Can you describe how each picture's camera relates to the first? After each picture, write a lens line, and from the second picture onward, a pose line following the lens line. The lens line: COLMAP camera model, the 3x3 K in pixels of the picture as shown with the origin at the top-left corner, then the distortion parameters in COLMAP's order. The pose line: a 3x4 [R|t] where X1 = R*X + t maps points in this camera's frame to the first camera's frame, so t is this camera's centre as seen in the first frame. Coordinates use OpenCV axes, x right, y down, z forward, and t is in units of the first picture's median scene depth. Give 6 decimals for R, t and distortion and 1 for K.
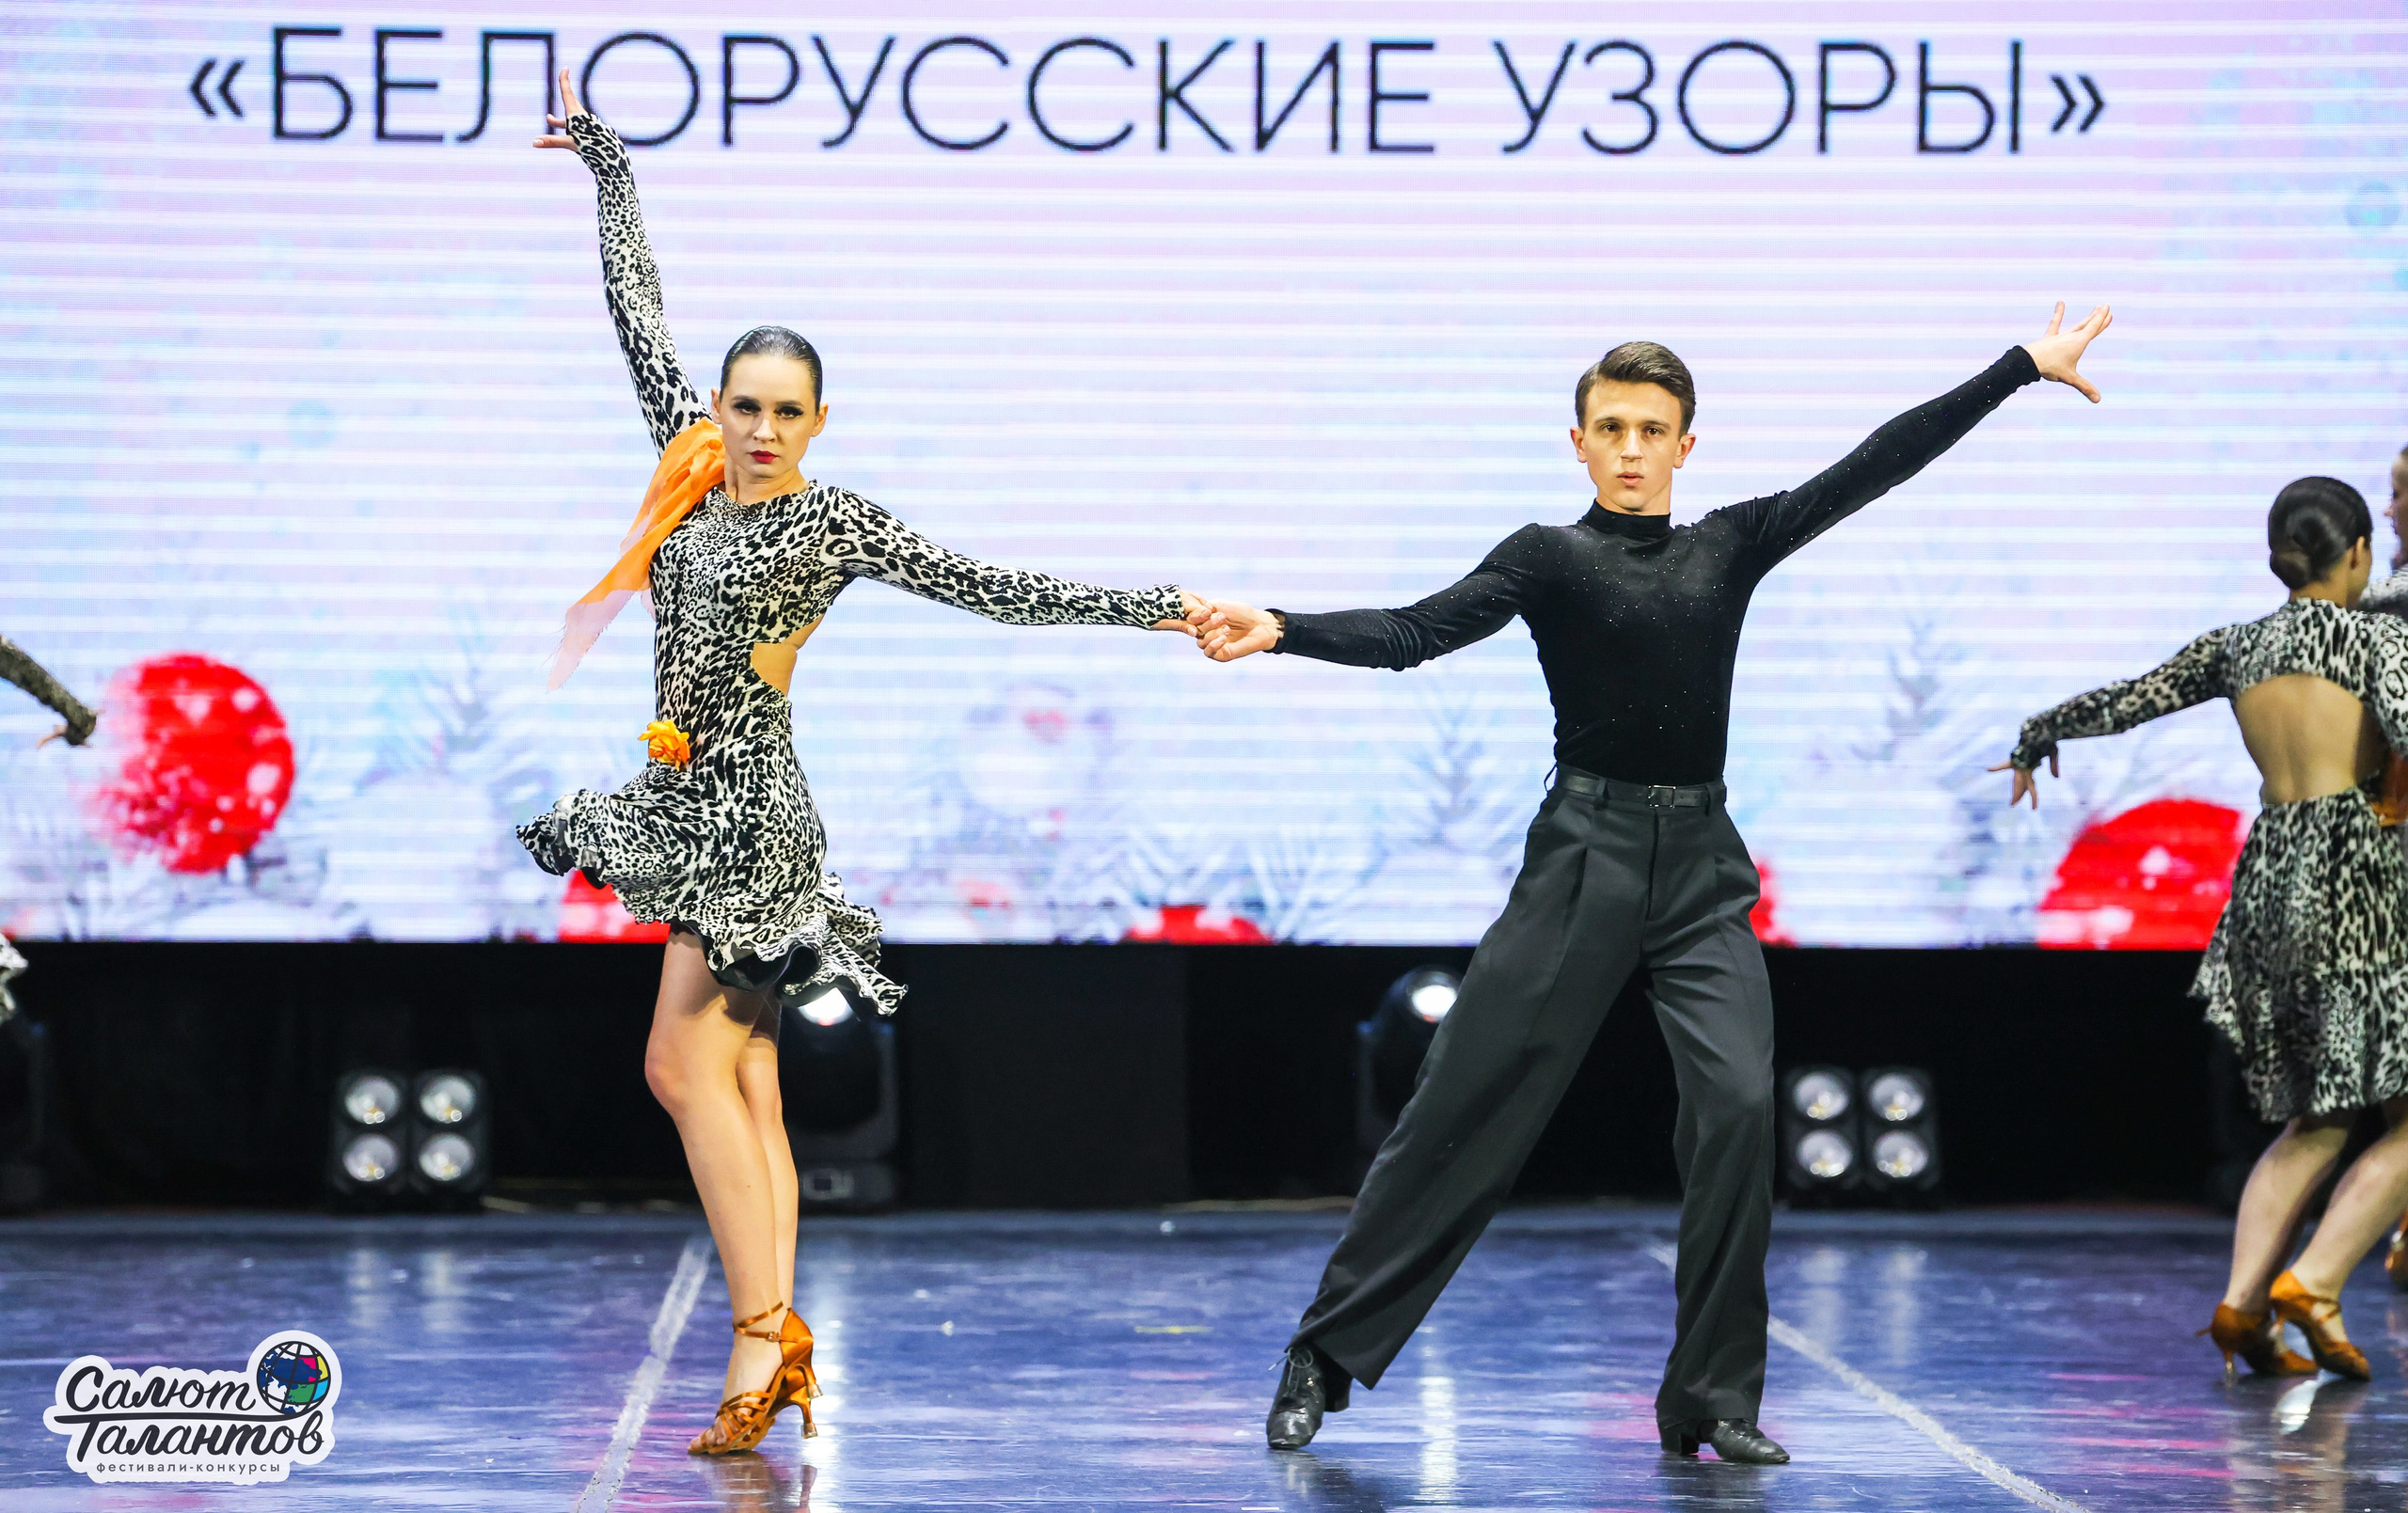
lens RADIAL K [[11429.5, 0, 1226.9], [0, 11429.5, 770.8], [0, 0, 1]] dist [1.392594, 0.000000]
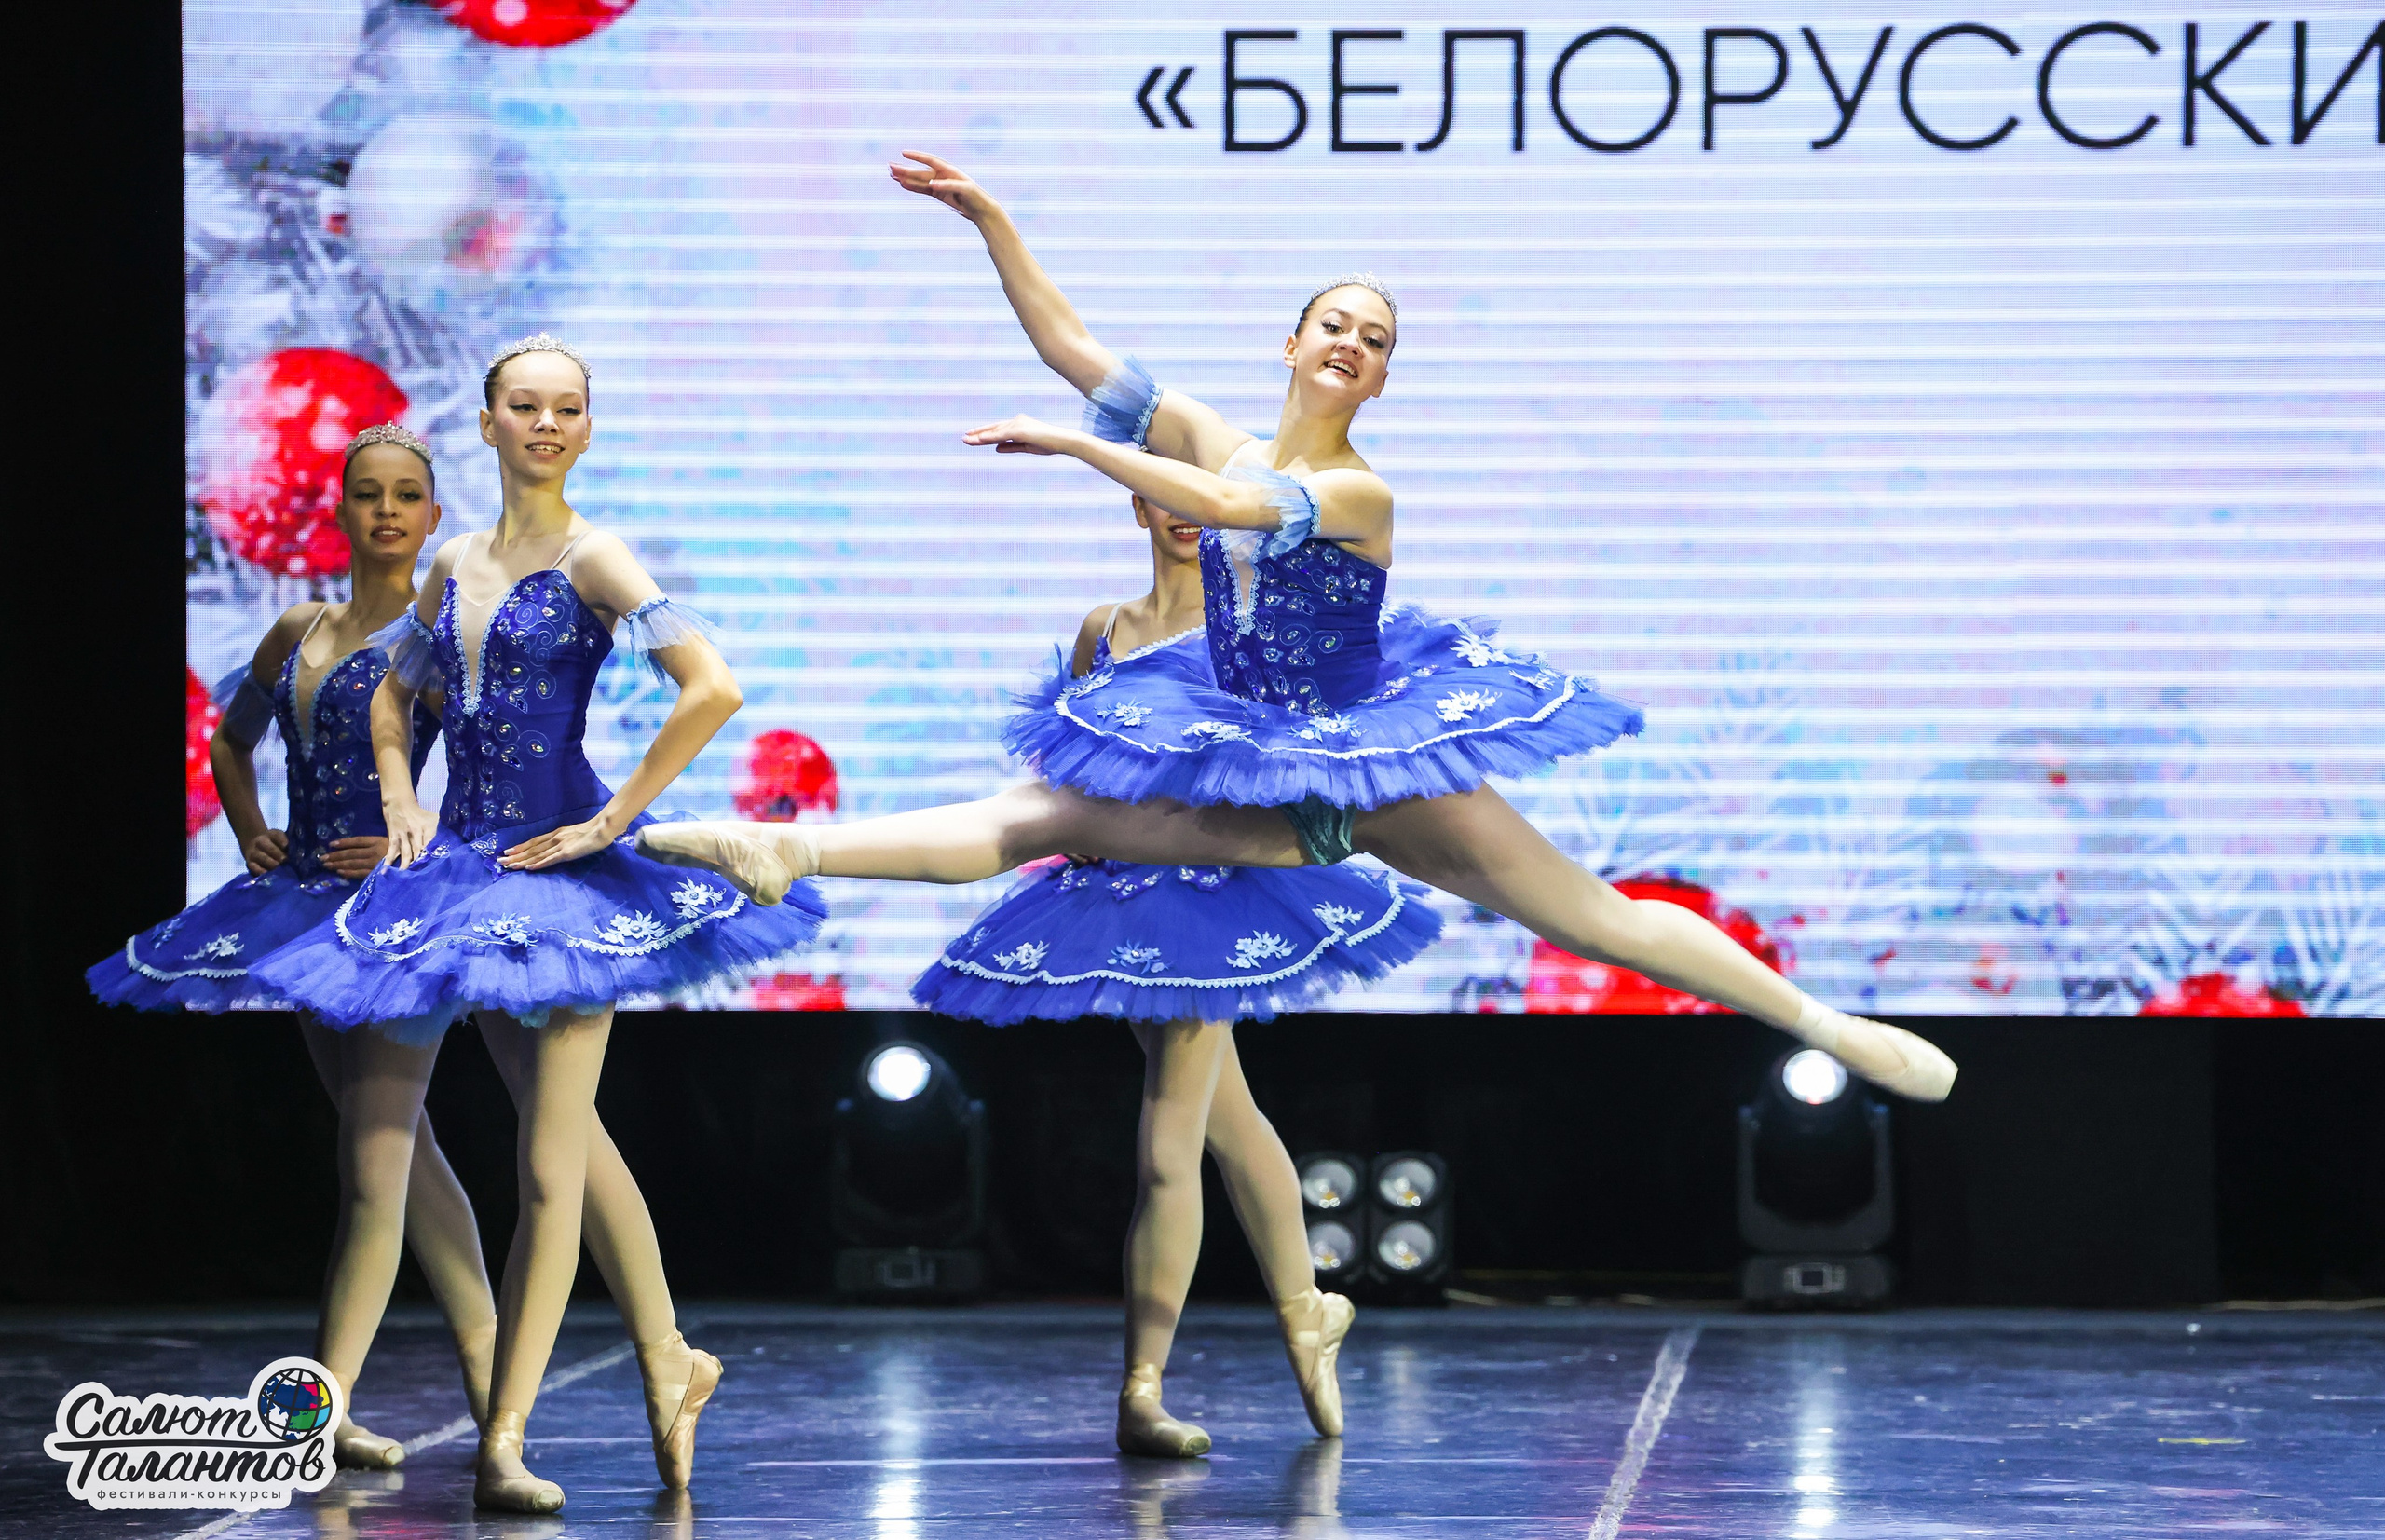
lens RADIAL K [[13682.1, 0, 1222.3], [0, 13682.1, 862.2], [0, 0, 1]] dist [1.809778, 0.000000]
pose [[0.996886, -0.002827, -0.078804, 0.004439], [0.003401, 0.999969, 0.007148, -0.005233], [0.078782, -0.007393, 0.996864, -0.099877]]
